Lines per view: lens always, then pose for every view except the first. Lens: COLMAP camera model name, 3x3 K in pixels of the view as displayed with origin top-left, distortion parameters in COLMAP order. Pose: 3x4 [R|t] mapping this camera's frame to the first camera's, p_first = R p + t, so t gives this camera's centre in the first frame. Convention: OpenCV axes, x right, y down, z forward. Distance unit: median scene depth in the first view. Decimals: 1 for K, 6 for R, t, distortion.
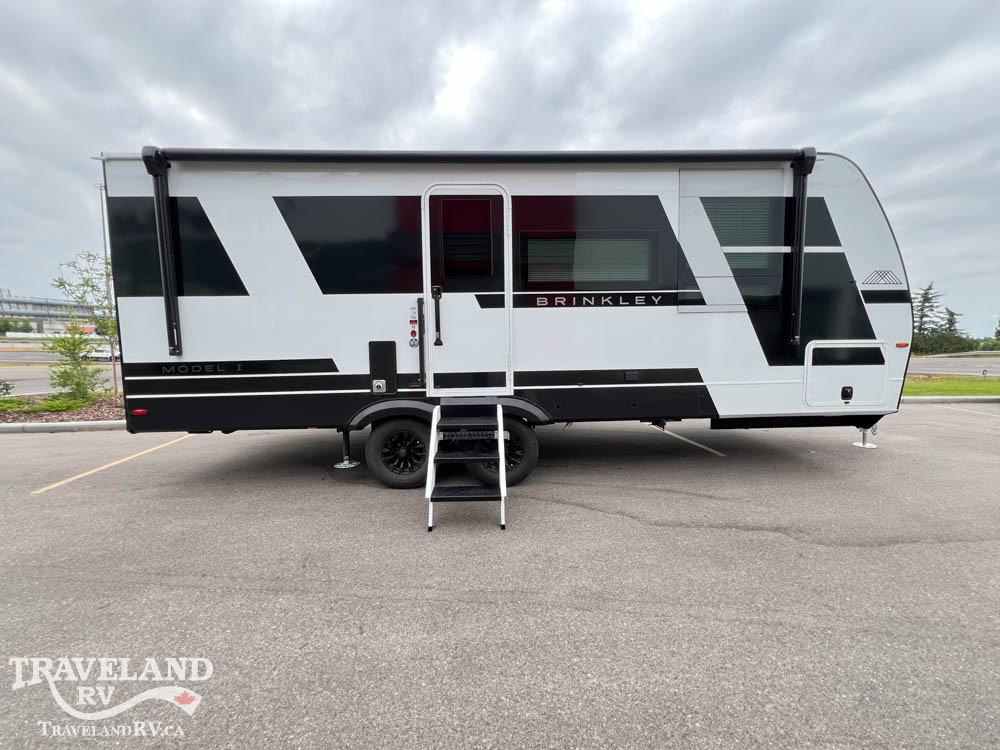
lens RADIAL K [[398.9, 0, 503.3], [0, 398.9, 380.0], [0, 0, 1]] dist [-0.001198, 0.000674]
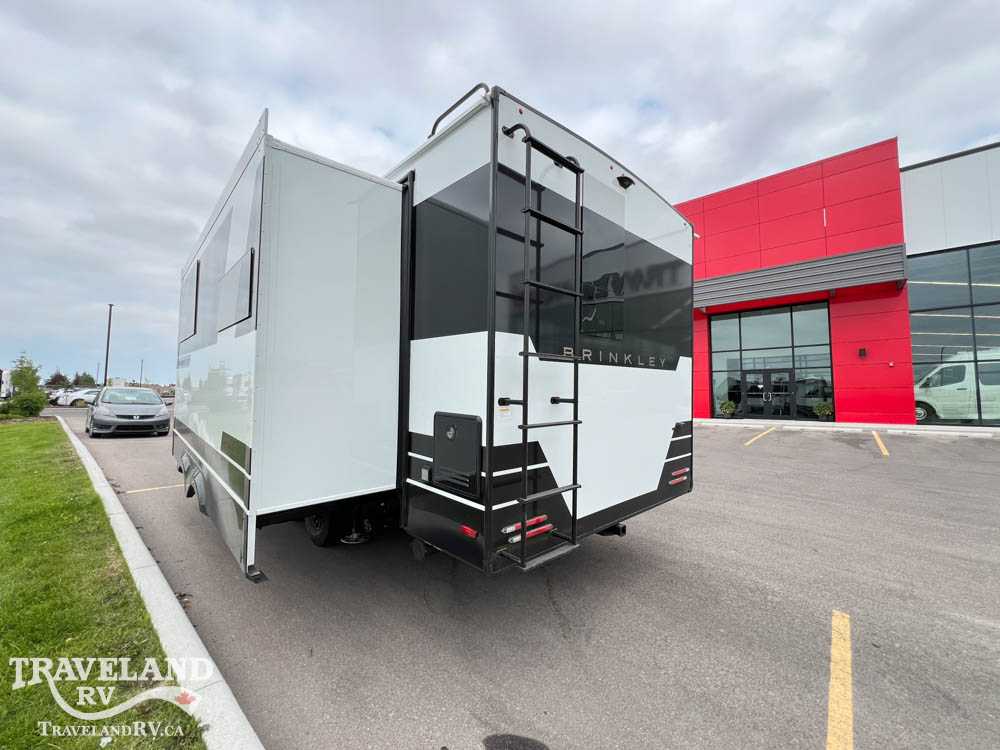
lens RADIAL K [[398.9, 0, 498.4], [0, 398.9, 374.1], [0, 0, 1]] dist [-0.001198, 0.000674]
pose [[-0.648393, 0.025666, 0.760873, -1.654086], [0.072160, 0.997004, 0.027862, -0.261150], [-0.757878, 0.072970, -0.648302, 2.366207]]
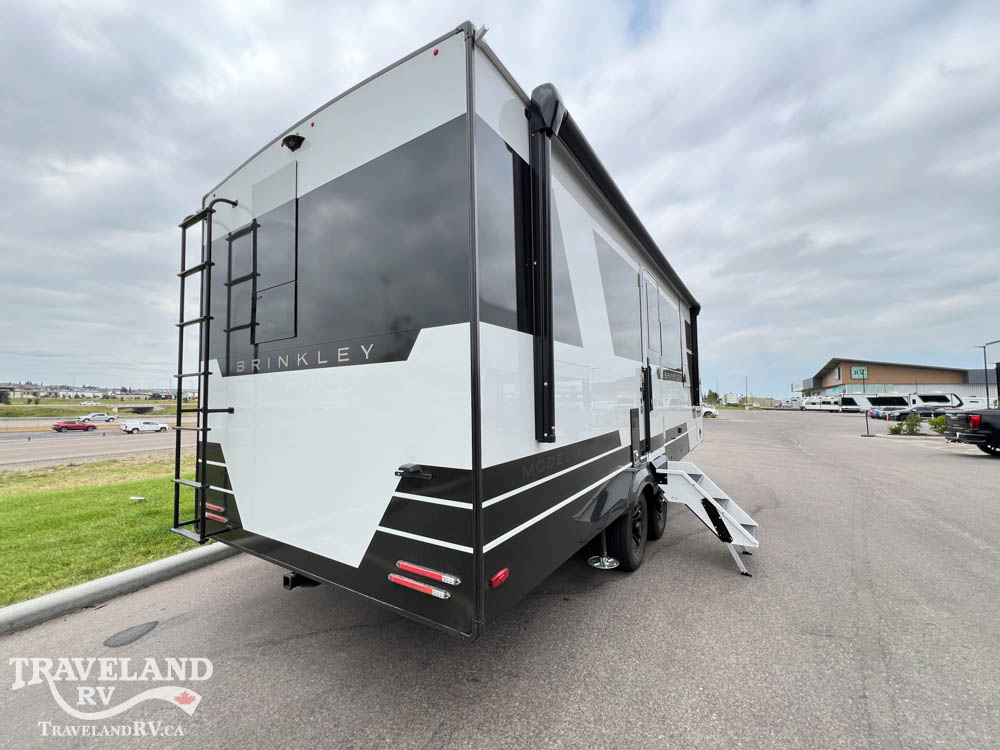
lens RADIAL K [[398.9, 0, 500.5], [0, 398.9, 373.1], [0, 0, 1]] dist [-0.001198, 0.000674]
pose [[0.582142, 0.054462, 0.811261, -1.509124], [0.087480, 0.987767, -0.129084, -0.100373], [-0.808368, 0.146114, 0.570256, 0.831469]]
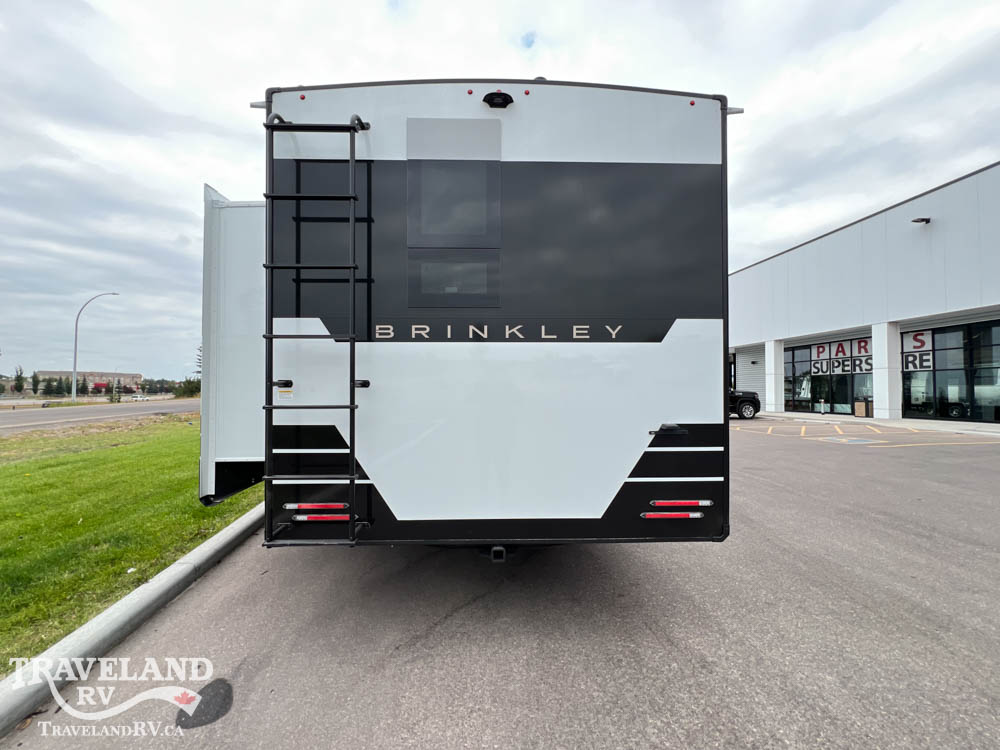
lens RADIAL K [[398.9, 0, 498.3], [0, 398.9, 372.8], [0, 0, 1]] dist [-0.001198, 0.000674]
pose [[0.021504, 0.027563, 0.999389, -1.844507], [0.098702, 0.994678, -0.029557, -0.157392], [-0.994885, 0.099277, 0.018669, 1.544539]]
